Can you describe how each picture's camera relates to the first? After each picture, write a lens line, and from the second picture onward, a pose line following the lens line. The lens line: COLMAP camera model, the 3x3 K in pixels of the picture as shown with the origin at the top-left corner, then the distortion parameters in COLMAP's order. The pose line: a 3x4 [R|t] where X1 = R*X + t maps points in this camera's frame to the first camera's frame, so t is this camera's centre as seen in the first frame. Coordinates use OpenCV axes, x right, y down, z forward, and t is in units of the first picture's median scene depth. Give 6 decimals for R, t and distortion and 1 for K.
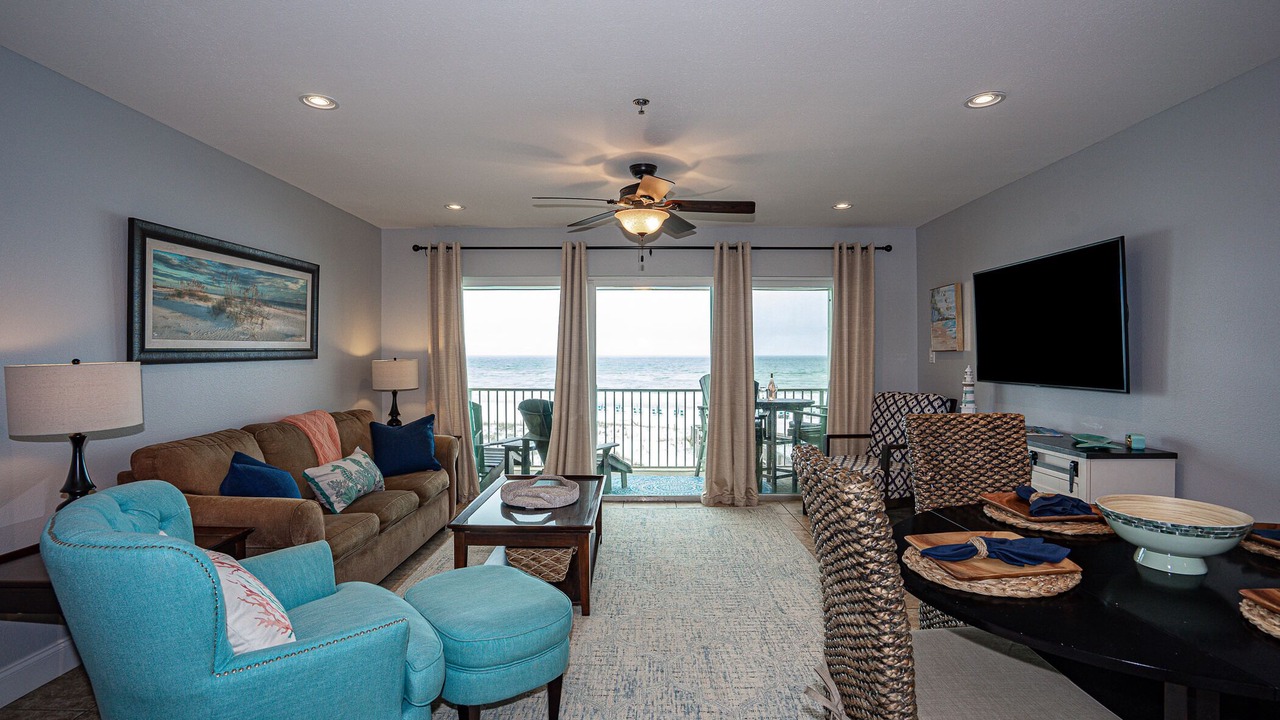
lens RADIAL K [[1226.4, 0, 636.6], [0, 1226.4, 357.0], [0, 0, 1]] dist [0.006788, -0.000293]
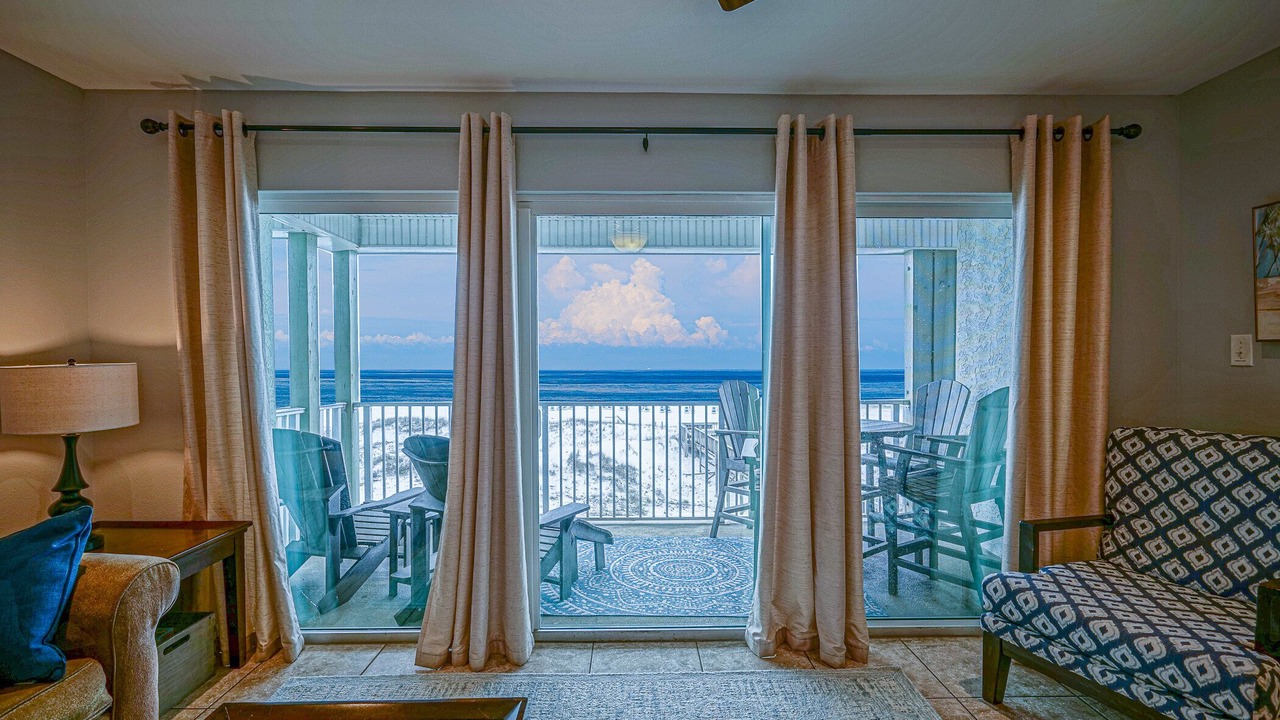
lens RADIAL K [[564.3, 0, 640.0], [0, 564.3, 360.0], [0, 0, 1]] dist [-0.000211, -0.000148]
pose [[0.999751, -0.003963, 0.021974, 0.004219], [0.003775, 0.999956, 0.008555, -0.000255], [-0.022007, -0.008470, 0.999722, 0.776012]]
